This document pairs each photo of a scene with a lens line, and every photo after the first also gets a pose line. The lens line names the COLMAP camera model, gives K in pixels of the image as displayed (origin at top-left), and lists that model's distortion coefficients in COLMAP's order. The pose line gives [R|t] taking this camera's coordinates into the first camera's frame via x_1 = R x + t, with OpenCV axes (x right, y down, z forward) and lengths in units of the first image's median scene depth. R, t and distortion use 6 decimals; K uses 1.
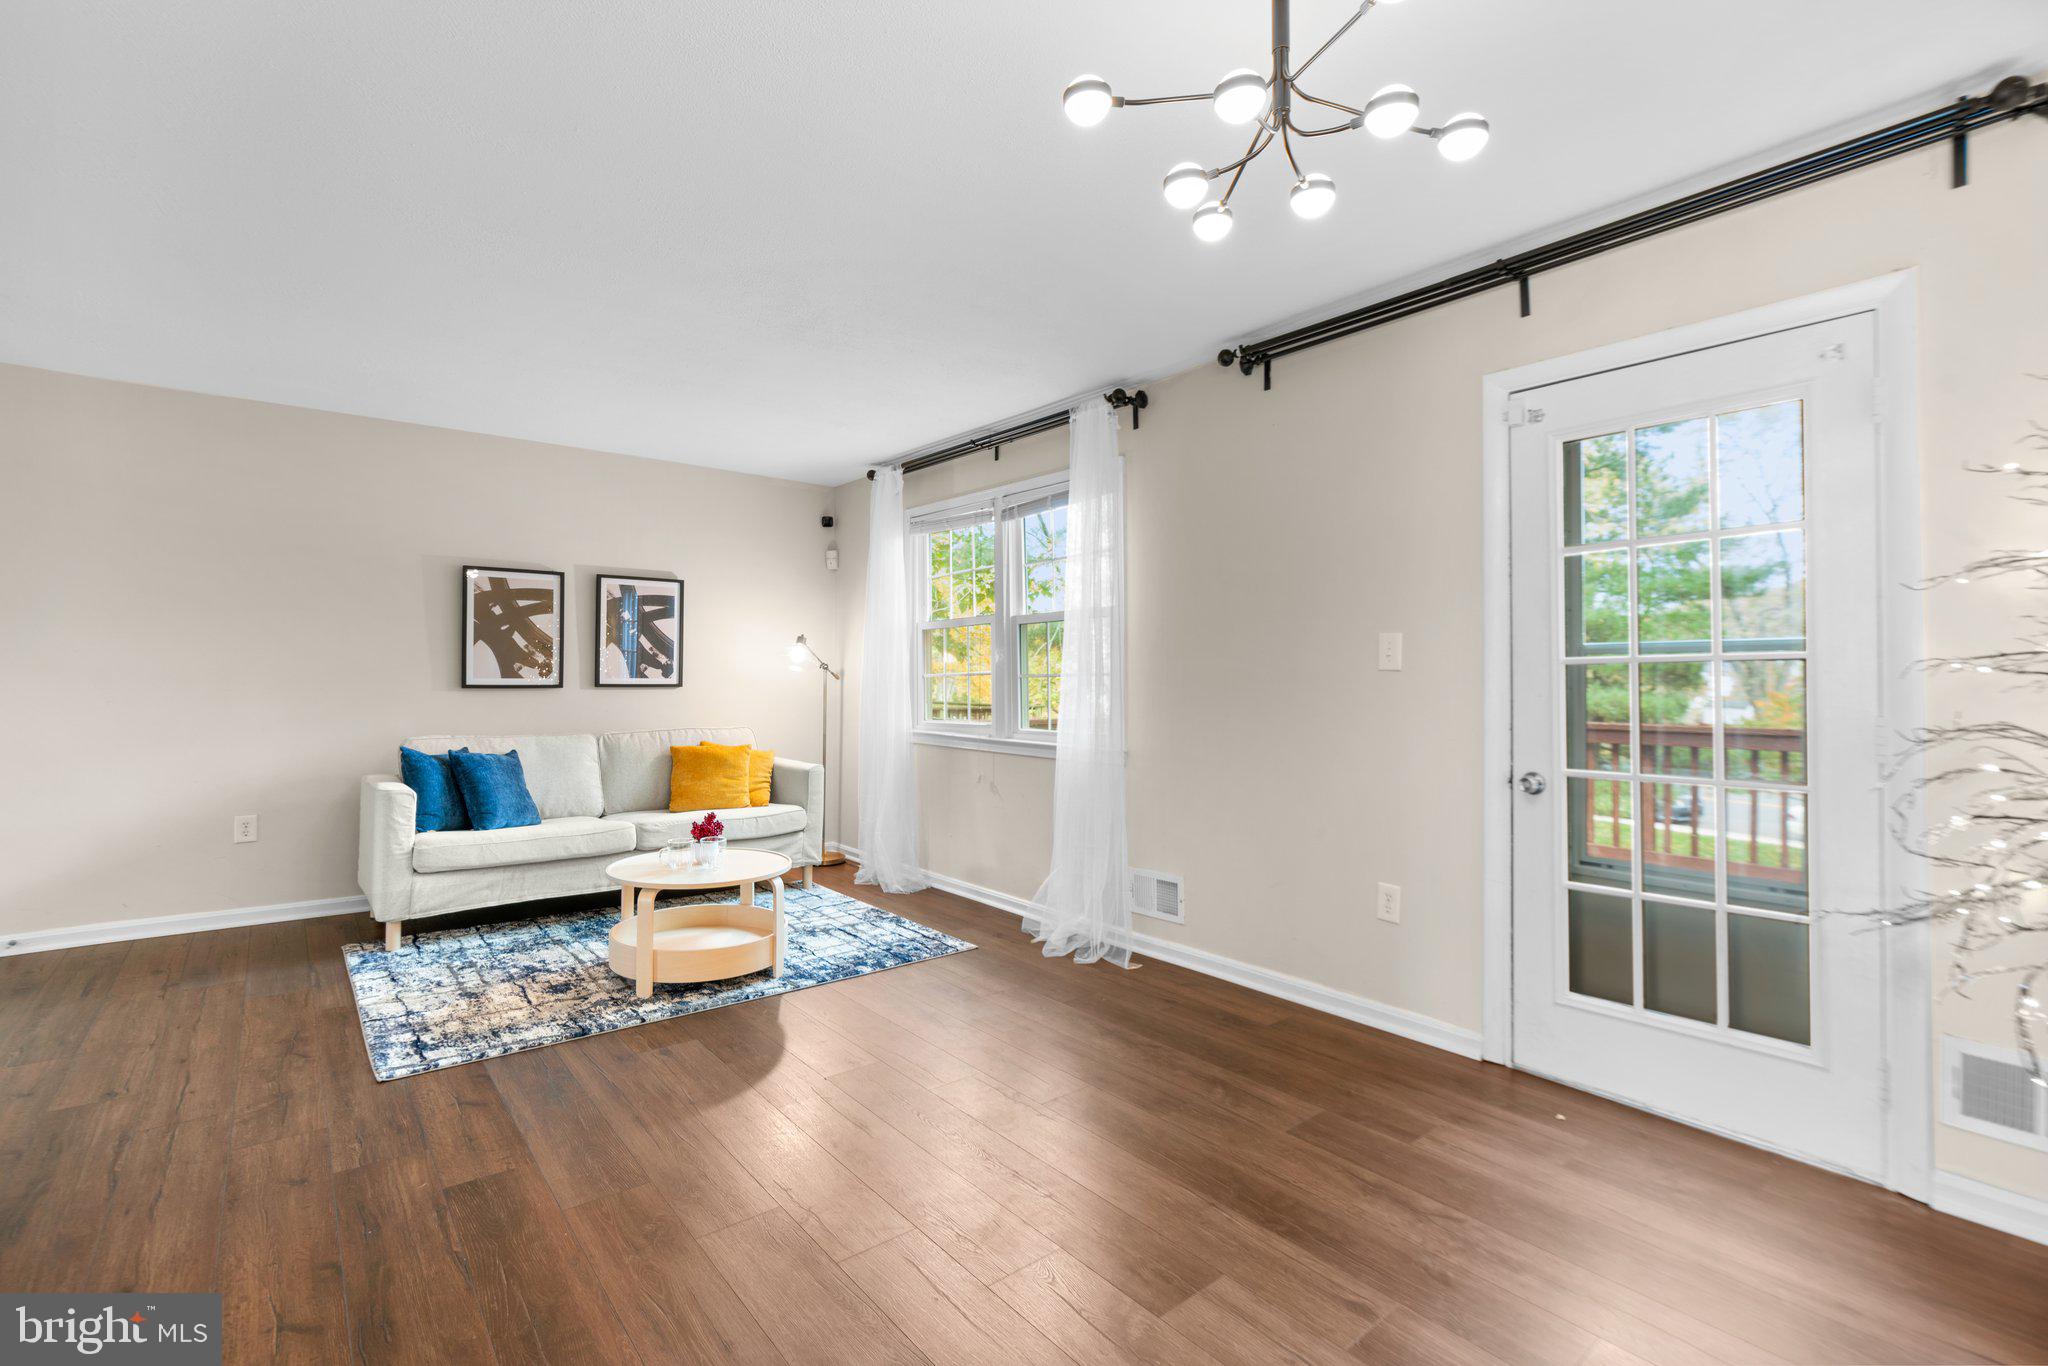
lens RADIAL K [[910.4, 0, 986.9], [0, 910.4, 672.6], [0, 0, 1]] dist [-0.009561, 0.000300]
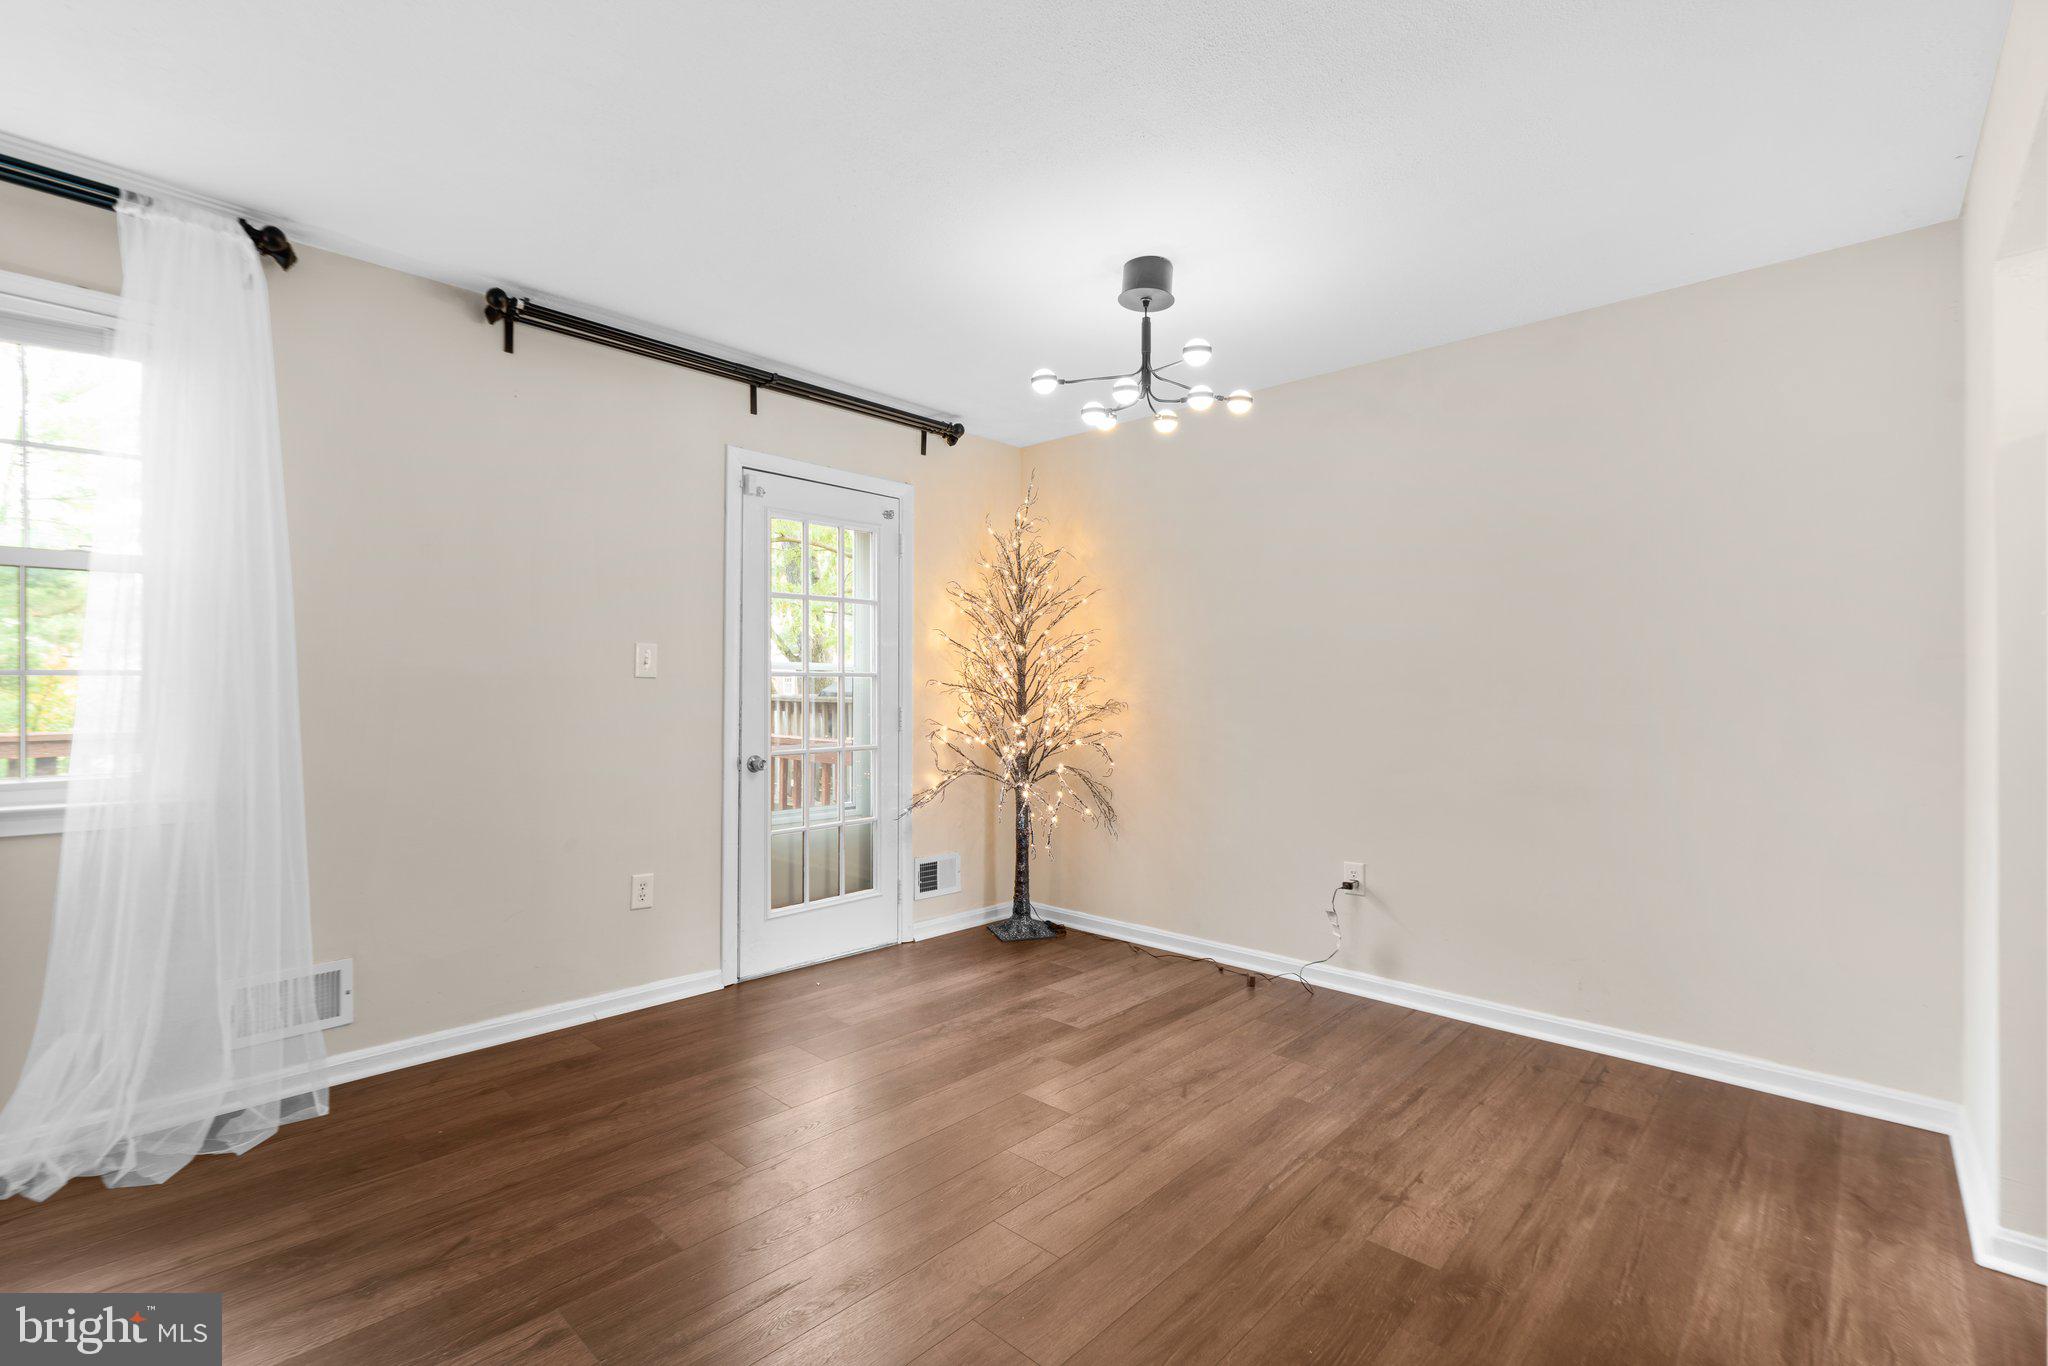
lens RADIAL K [[921.3, 0, 1009.5], [0, 921.3, 691.8], [0, 0, 1]] dist [-0.013270, 0.000063]
pose [[-0.149941, -0.008982, 0.988654, -0.652466], [-0.017048, 0.999834, 0.006498, -0.000438], [-0.988548, -0.015881, -0.150069, 0.673126]]
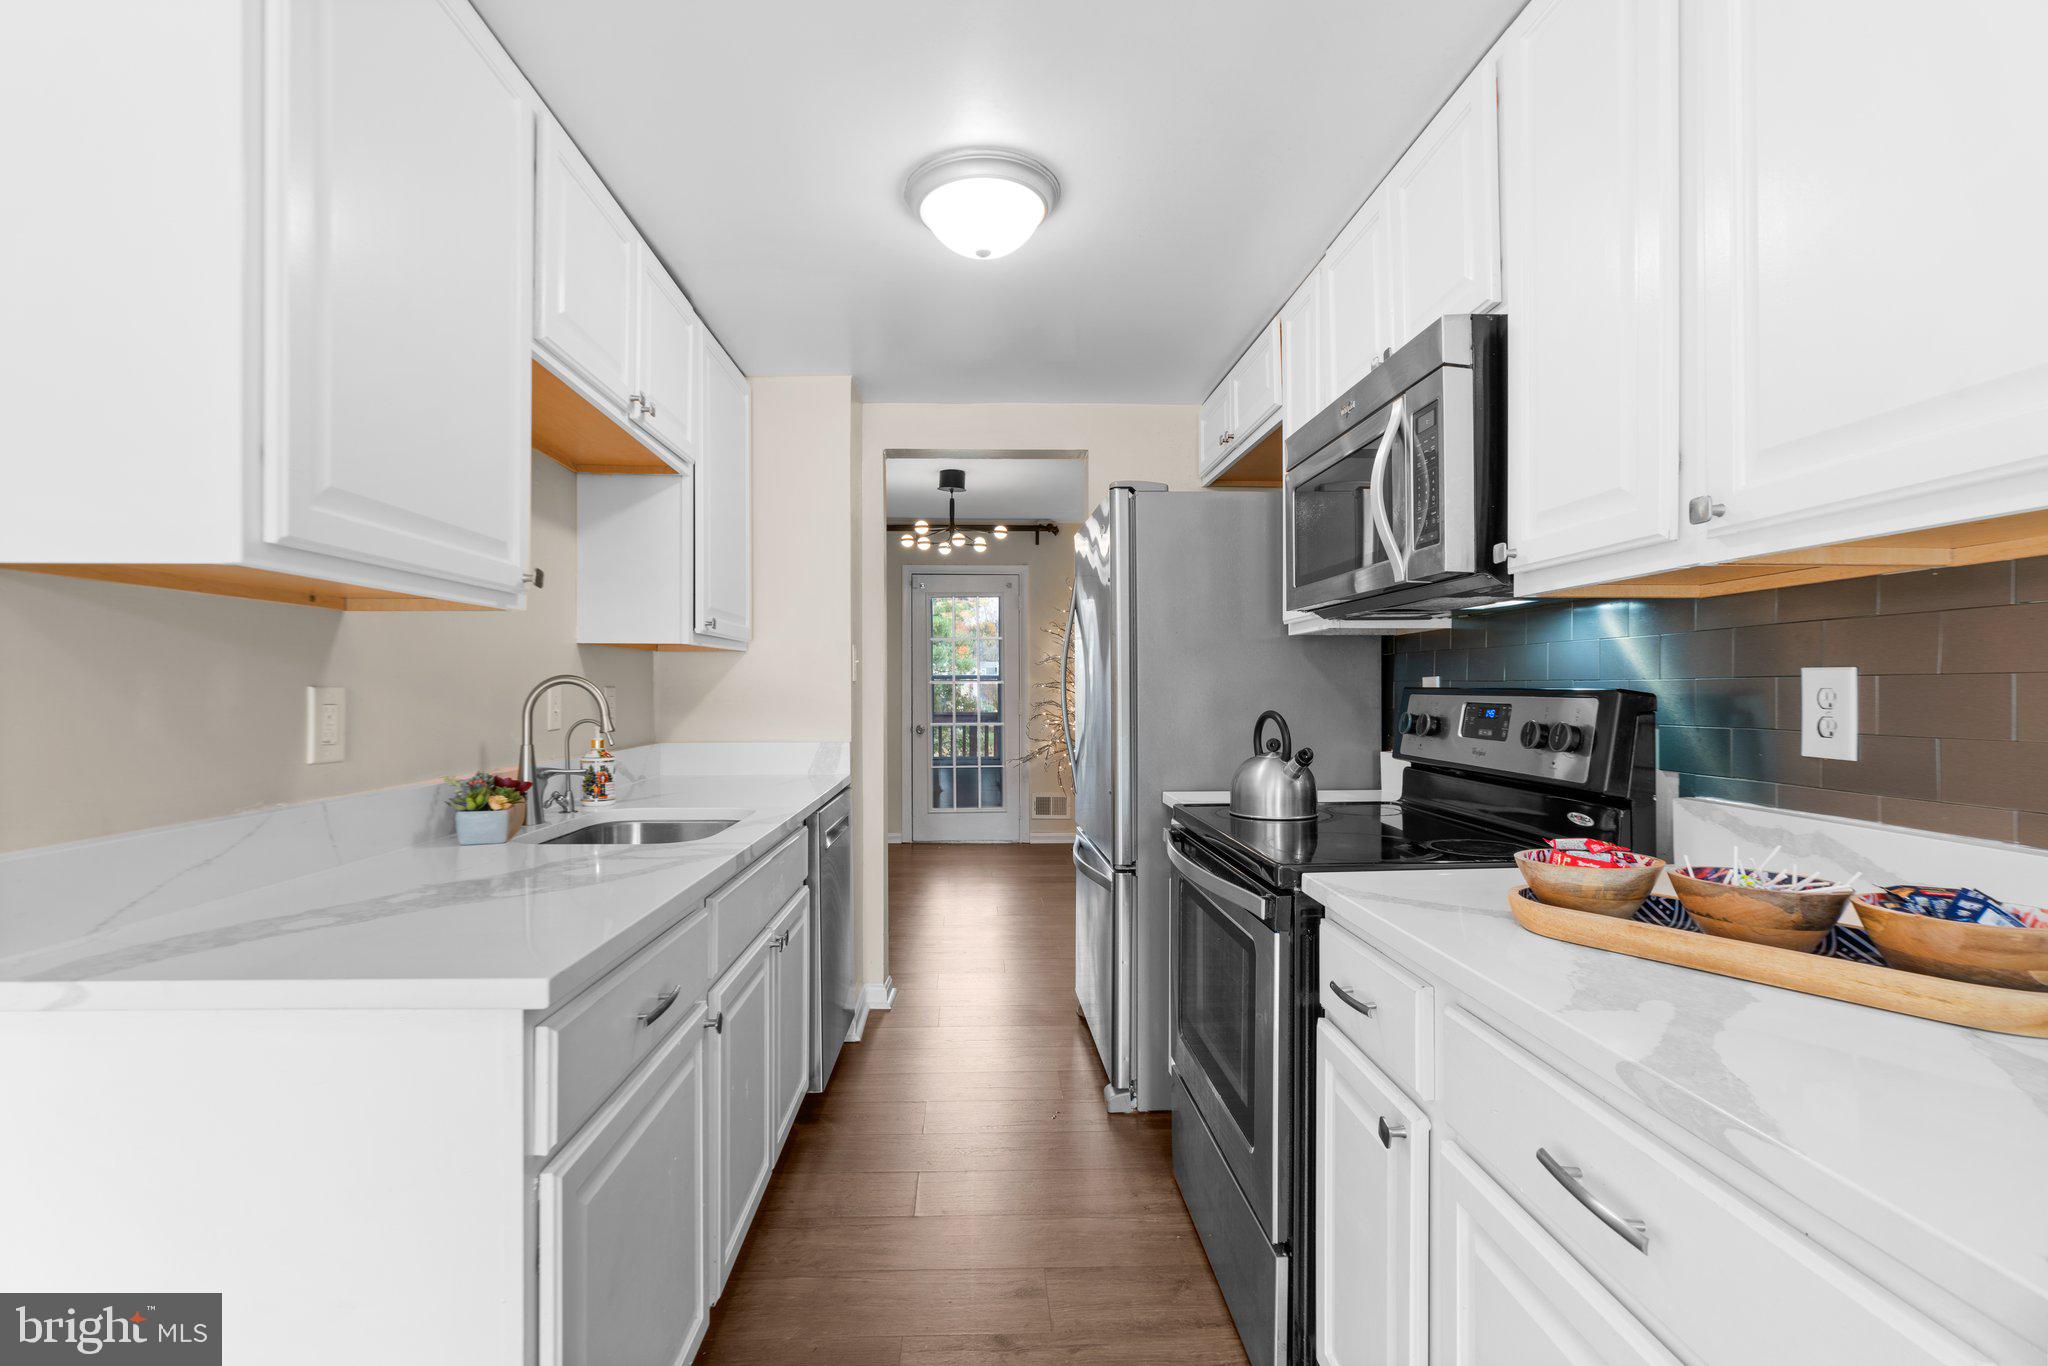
lens RADIAL K [[921.3, 0, 1009.5], [0, 921.3, 691.8], [0, 0, 1]] dist [-0.013270, 0.000063]
pose [[0.586341, -0.007732, 0.810028, -1.097146], [-0.006058, 0.999885, 0.013930, -0.016567], [-0.810042, -0.013075, 0.586226, -0.588914]]
